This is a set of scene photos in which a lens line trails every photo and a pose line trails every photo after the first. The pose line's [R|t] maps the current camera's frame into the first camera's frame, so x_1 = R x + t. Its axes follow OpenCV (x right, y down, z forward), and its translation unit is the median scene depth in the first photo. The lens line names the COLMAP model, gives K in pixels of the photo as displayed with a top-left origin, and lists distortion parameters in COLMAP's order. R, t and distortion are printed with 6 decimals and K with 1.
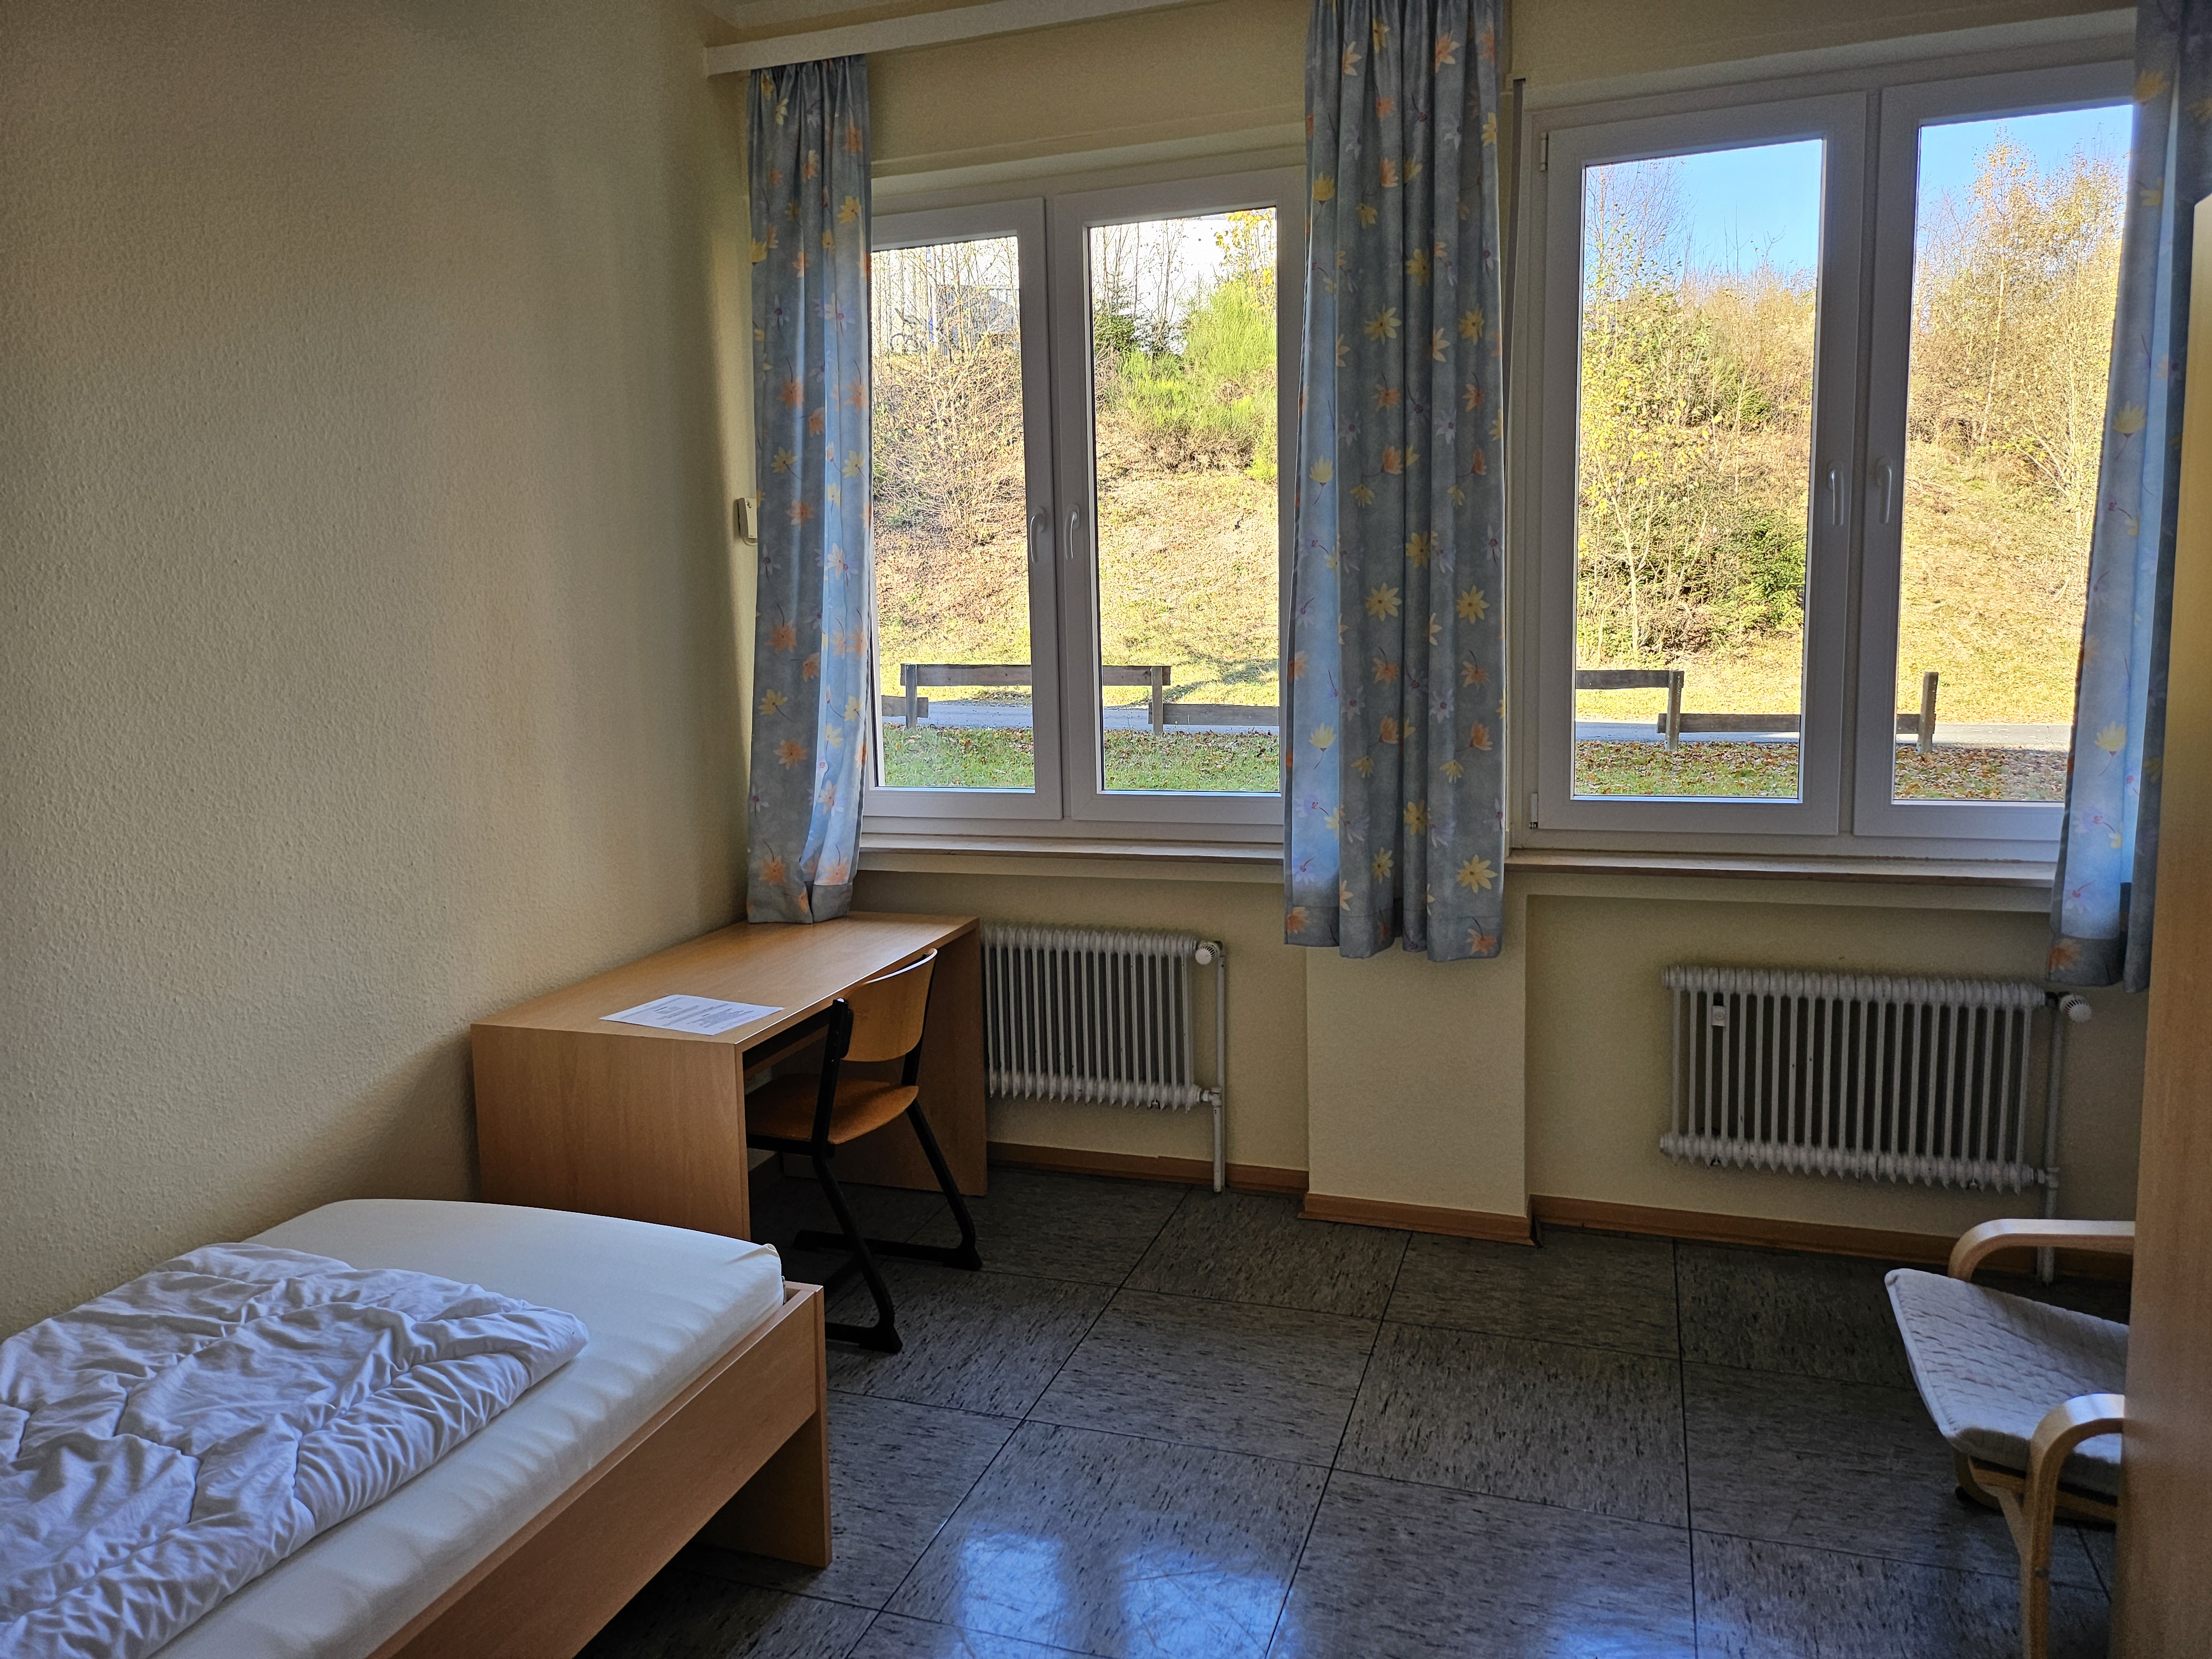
lens RADIAL K [[1551.0, 0, 1100.0], [0, 1551.0, 830.2], [0, 0, 1]] dist [0.083201, -0.092660]
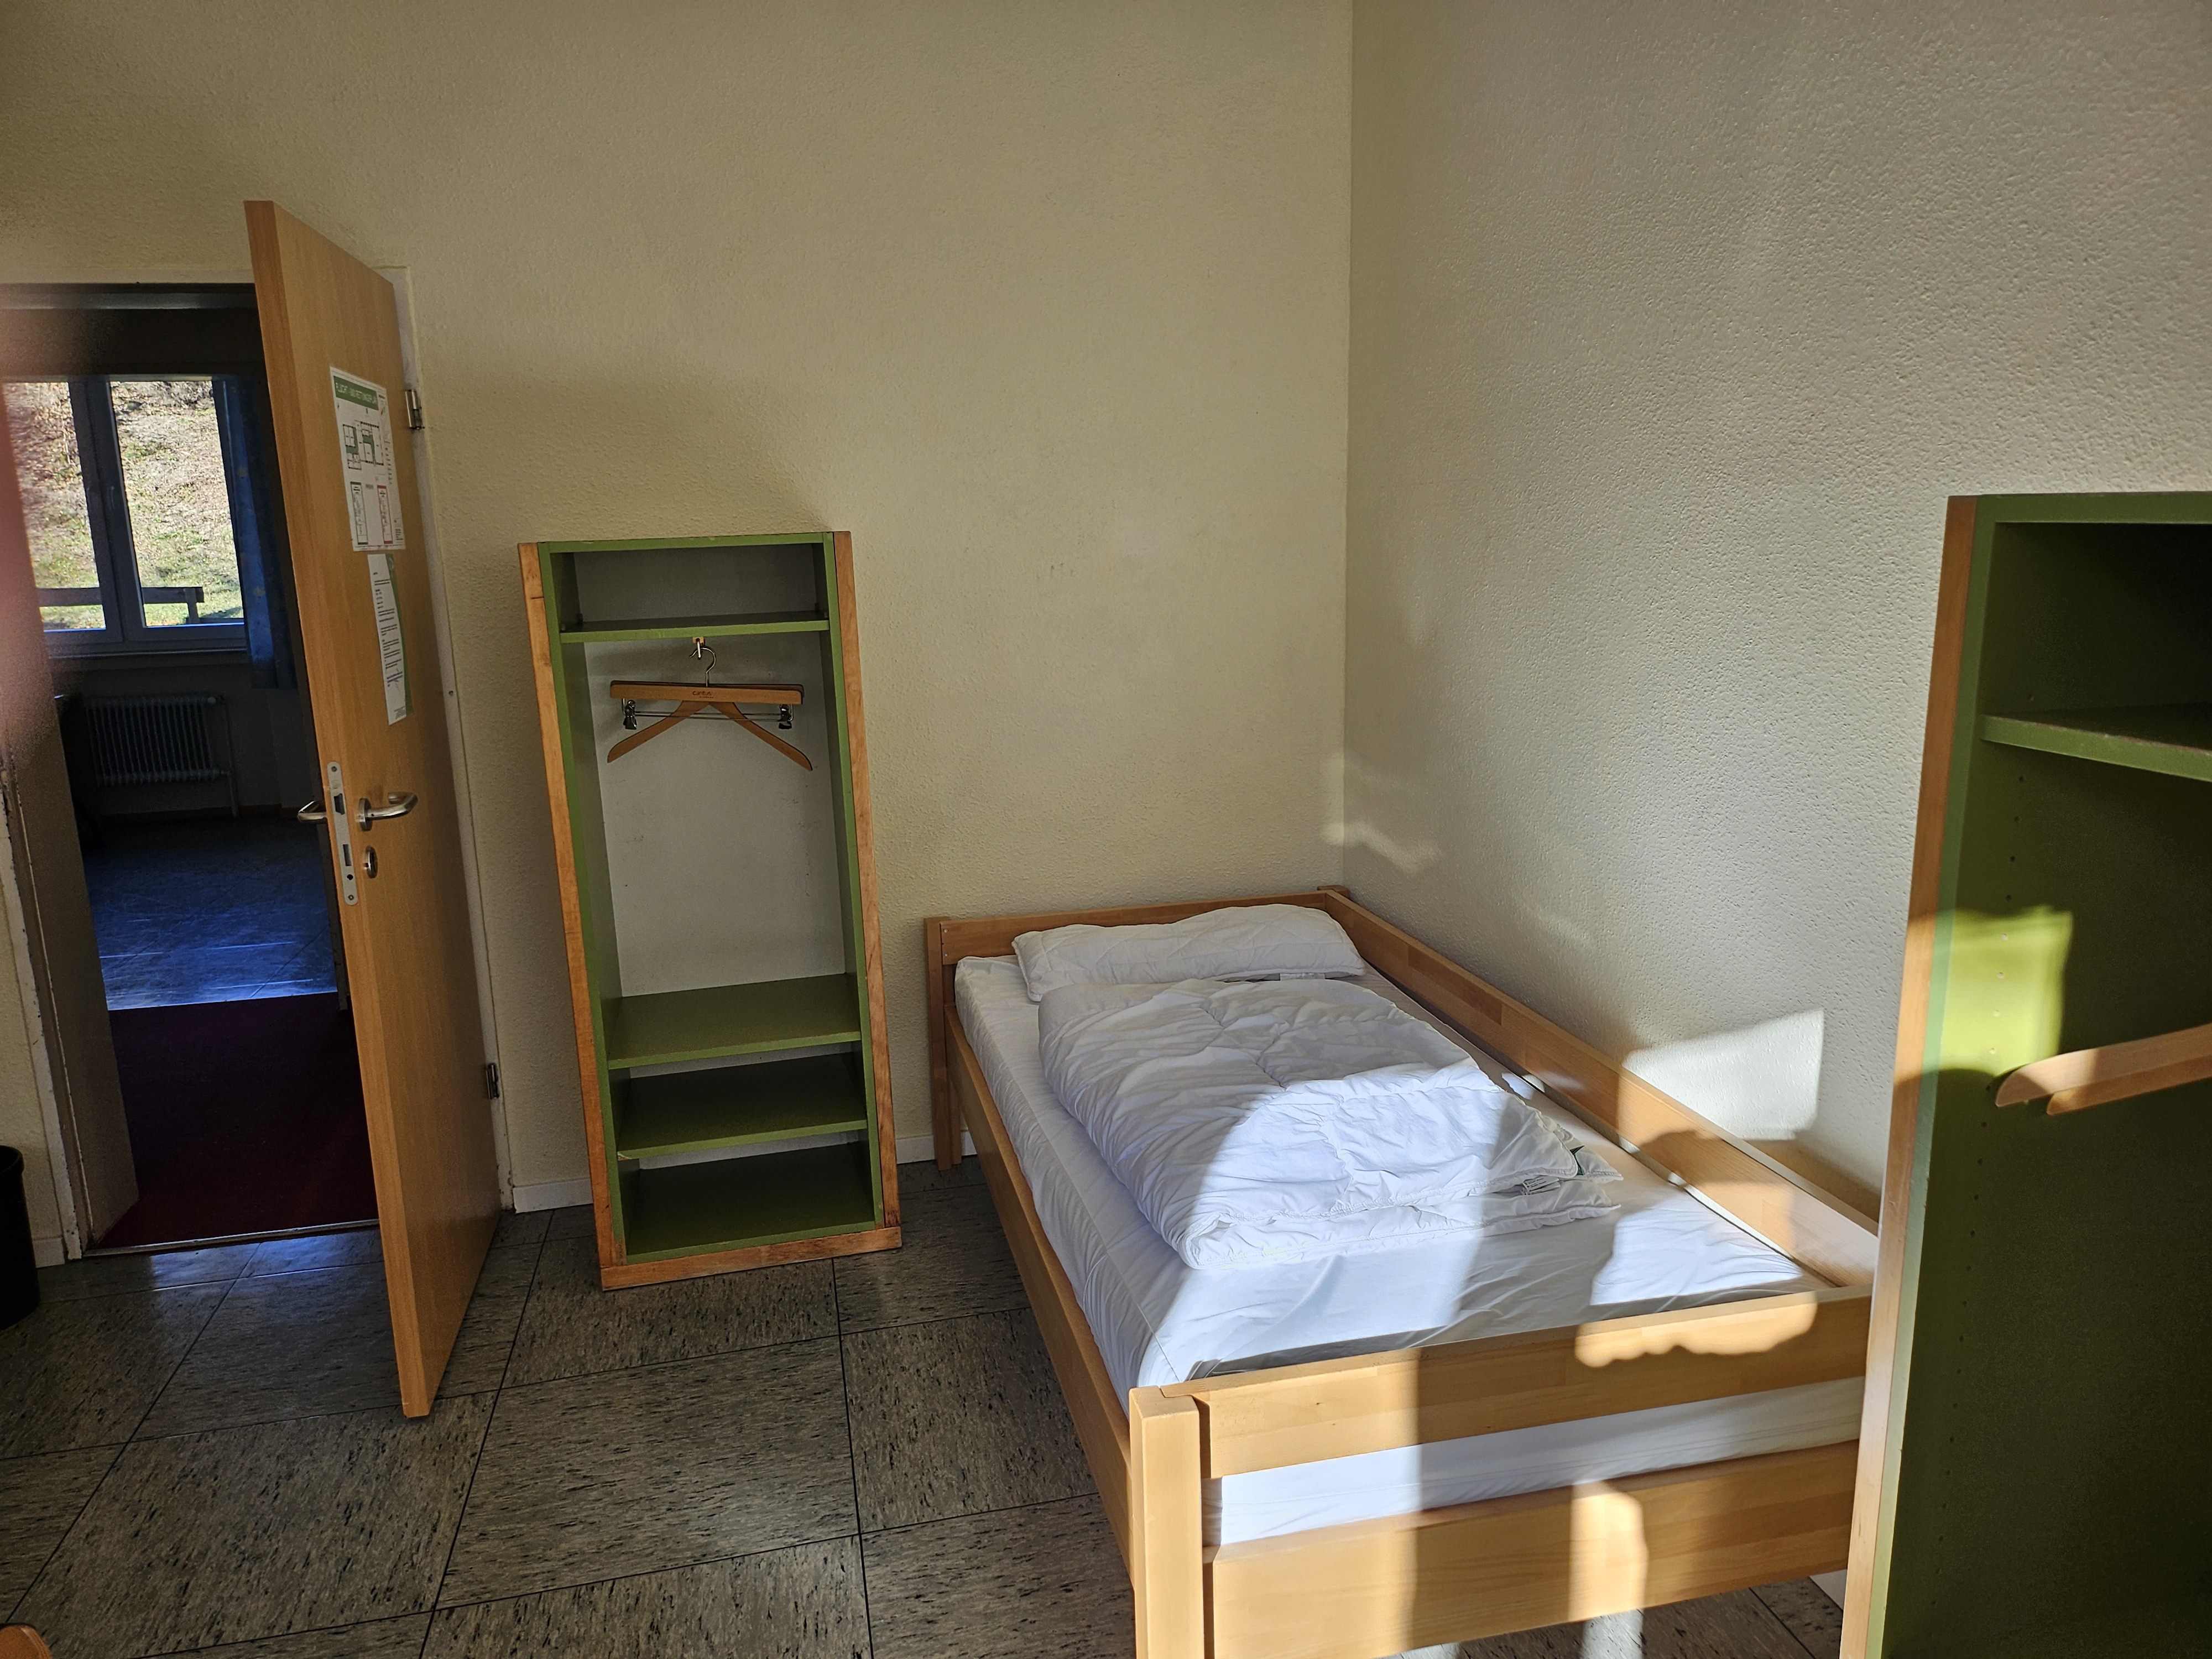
lens RADIAL K [[1551.0, 0, 1100.0], [0, 1551.0, 830.2], [0, 0, 1]] dist [0.083201, -0.092660]
pose [[0.854146, -0.104080, 0.509511, -0.003454], [0.083212, 0.994497, 0.063652, 0.061460], [-0.513332, -0.011971, 0.858107, -0.406011]]
